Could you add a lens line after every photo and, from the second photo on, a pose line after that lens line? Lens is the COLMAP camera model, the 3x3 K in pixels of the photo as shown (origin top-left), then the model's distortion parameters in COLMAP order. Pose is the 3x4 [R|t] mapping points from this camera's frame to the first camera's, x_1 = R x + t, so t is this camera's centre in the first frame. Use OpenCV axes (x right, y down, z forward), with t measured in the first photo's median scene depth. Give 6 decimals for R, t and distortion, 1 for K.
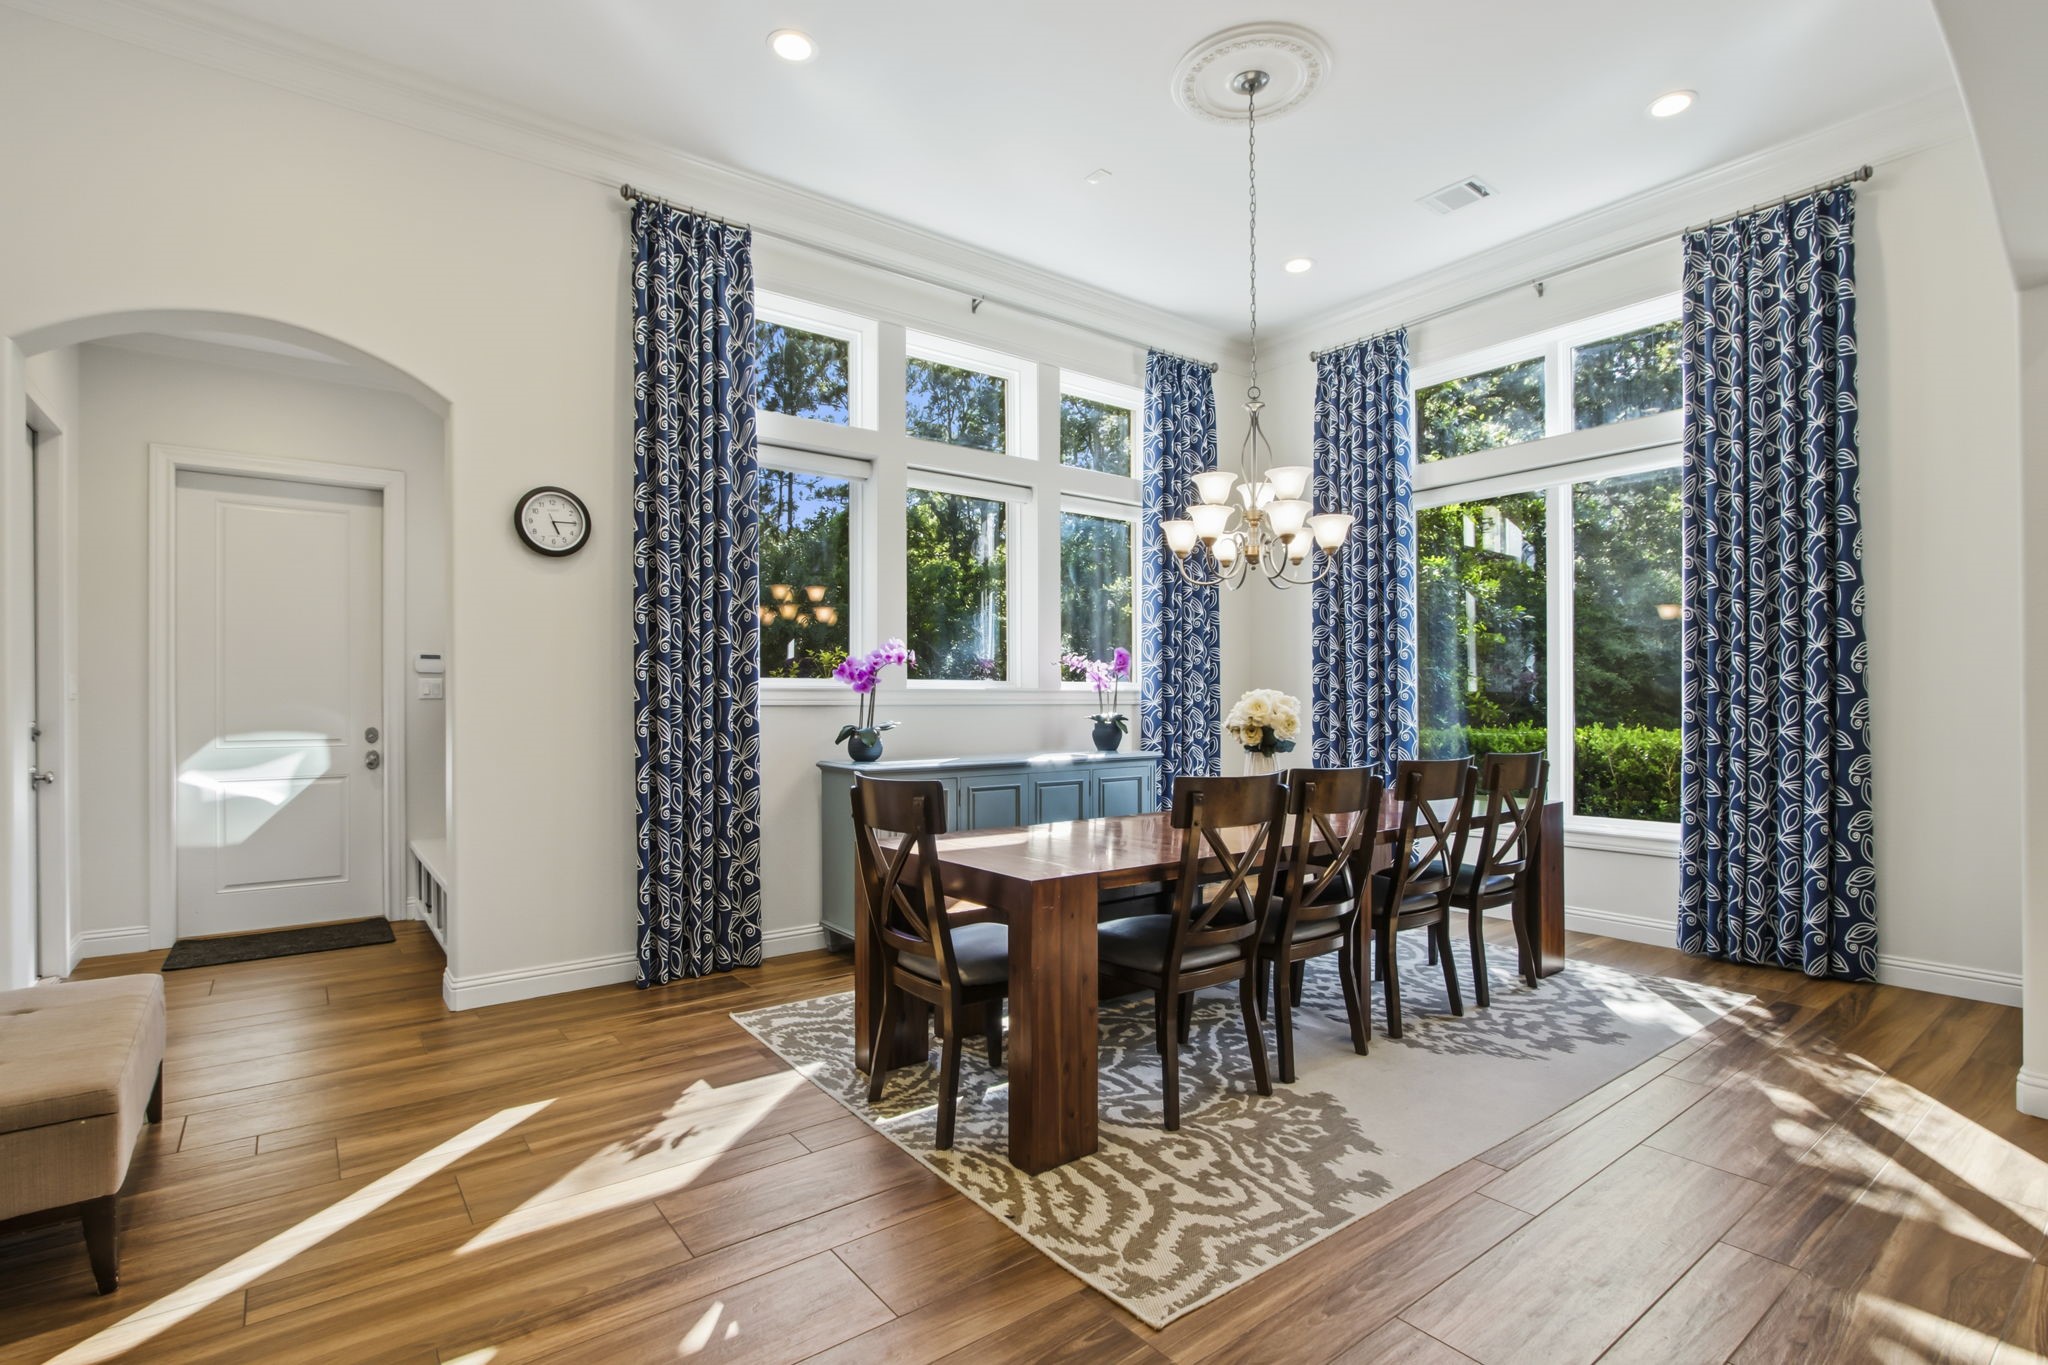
lens RADIAL K [[960.3, 0, 1015.8], [0, 960.3, 695.3], [0, 0, 1]] dist [-0.002836, -0.000194]
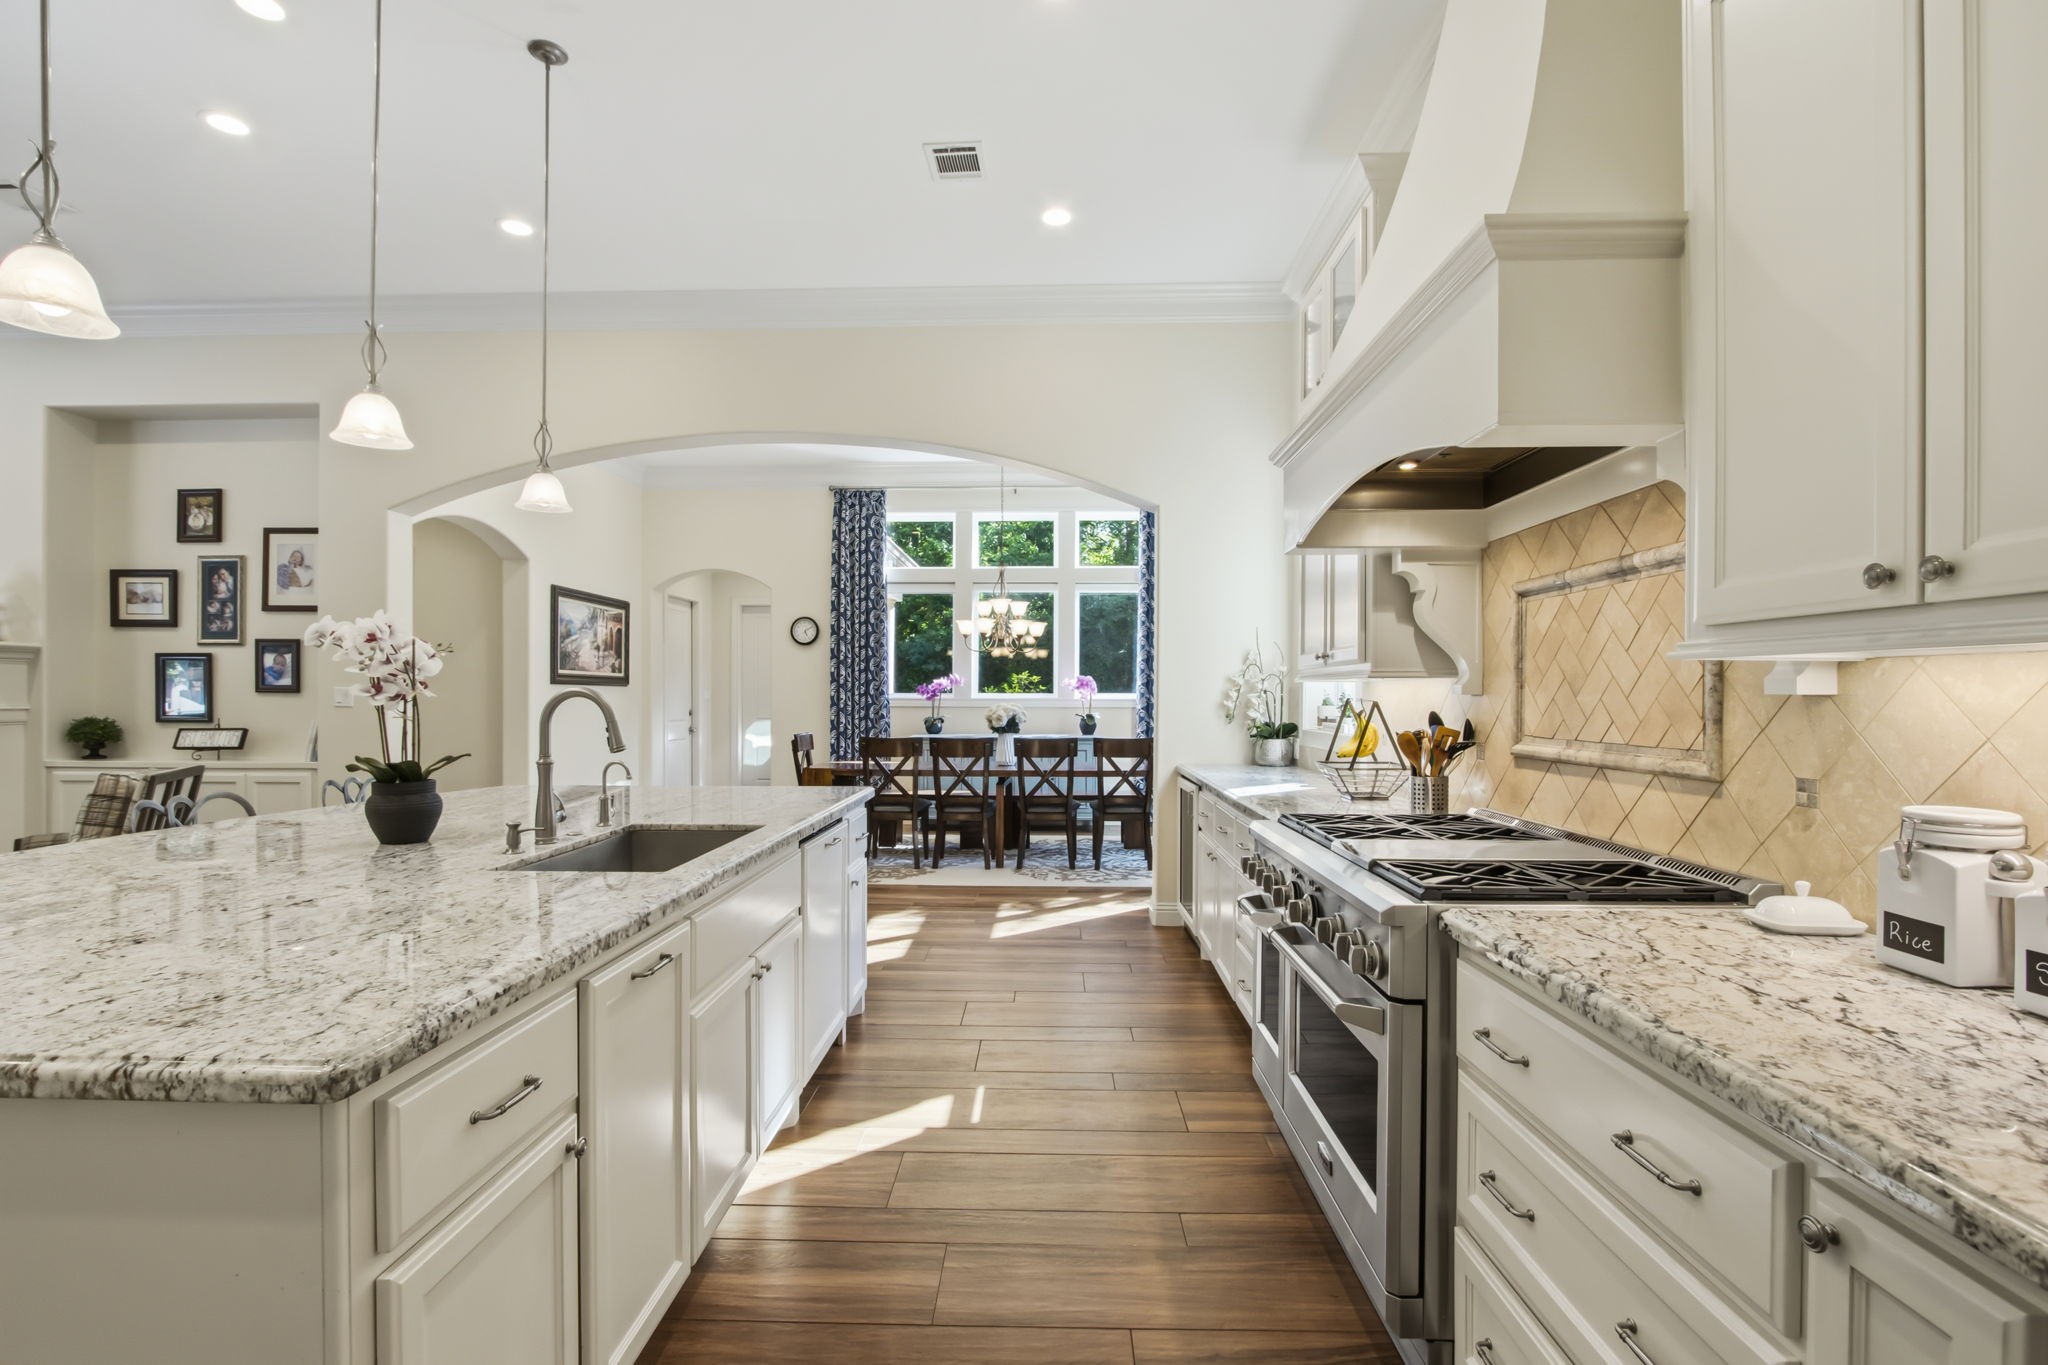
lens RADIAL K [[960.3, 0, 1015.8], [0, 960.3, 695.3], [0, 0, 1]] dist [-0.002836, -0.000194]
pose [[0.784632, -0.003975, -0.619949, 1.393058], [0.001721, 0.999990, -0.004233, -0.005251], [0.619959, 0.002255, 0.784631, -0.563165]]
